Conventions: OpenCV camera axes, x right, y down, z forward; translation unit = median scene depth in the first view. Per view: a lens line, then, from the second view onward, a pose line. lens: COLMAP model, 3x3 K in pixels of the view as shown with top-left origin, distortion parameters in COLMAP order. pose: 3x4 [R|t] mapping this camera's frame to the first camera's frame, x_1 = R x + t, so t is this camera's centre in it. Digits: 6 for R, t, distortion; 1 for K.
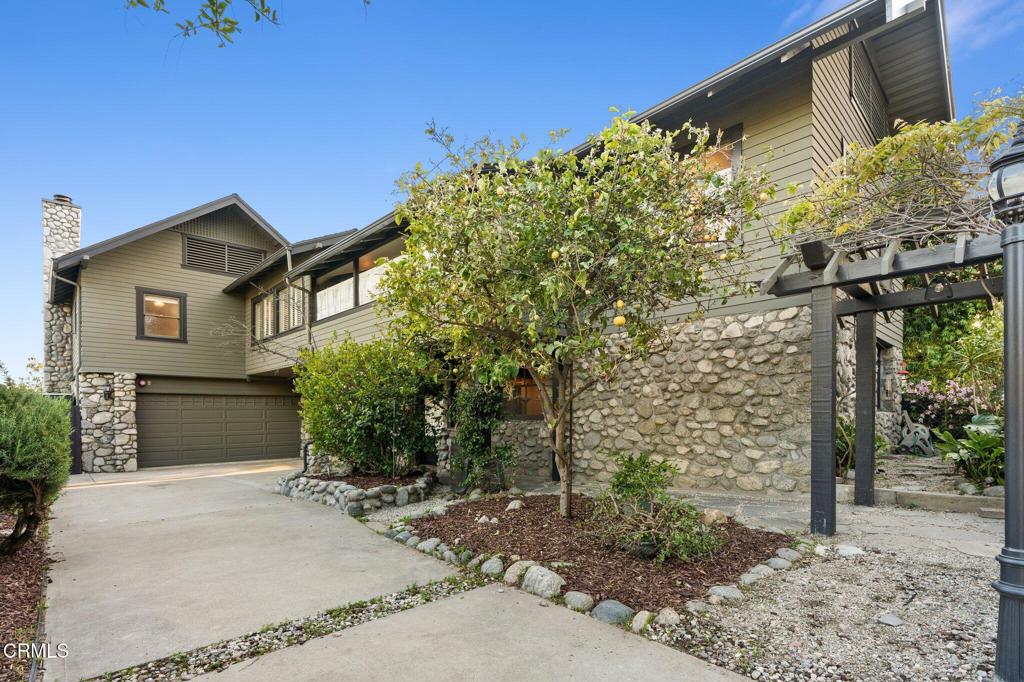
lens RADIAL K [[487.0, 0, 511.7], [0, 487.0, 413.0], [0, 0, 1]] dist [-0.003282, -0.000166]
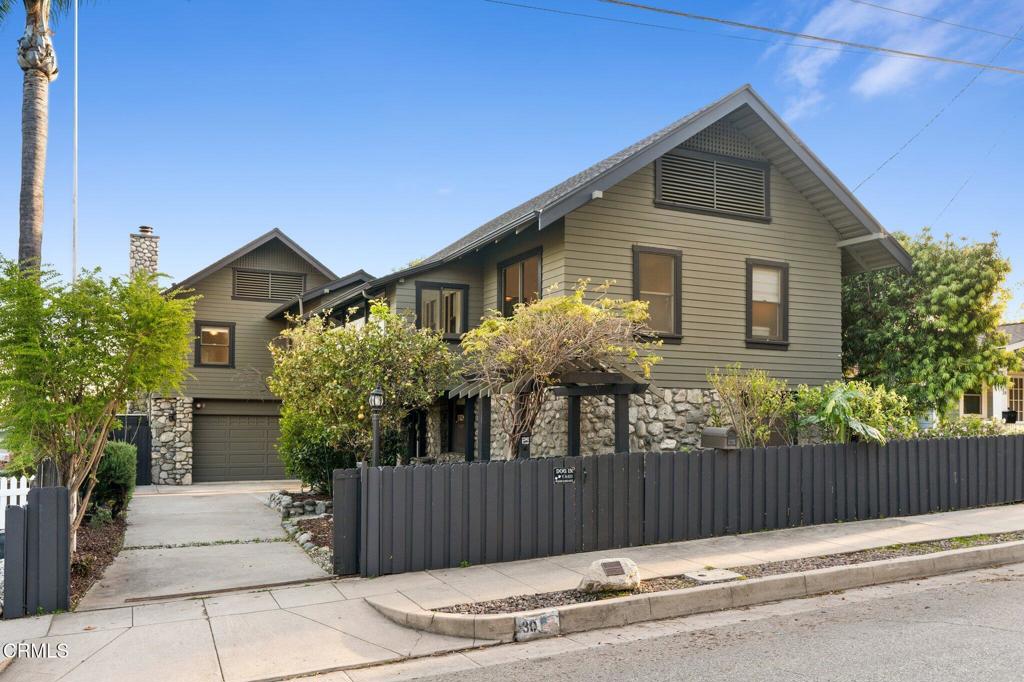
lens RADIAL K [[795.4, 0, 511.9], [0, 795.4, 390.7], [0, 0, 1]] dist [0.003462, 0.000748]
pose [[0.950448, 0.006787, -0.310810, 0.508467], [-0.015992, 0.999505, -0.027076, -0.060672], [0.310472, 0.030705, 0.950086, -0.529908]]
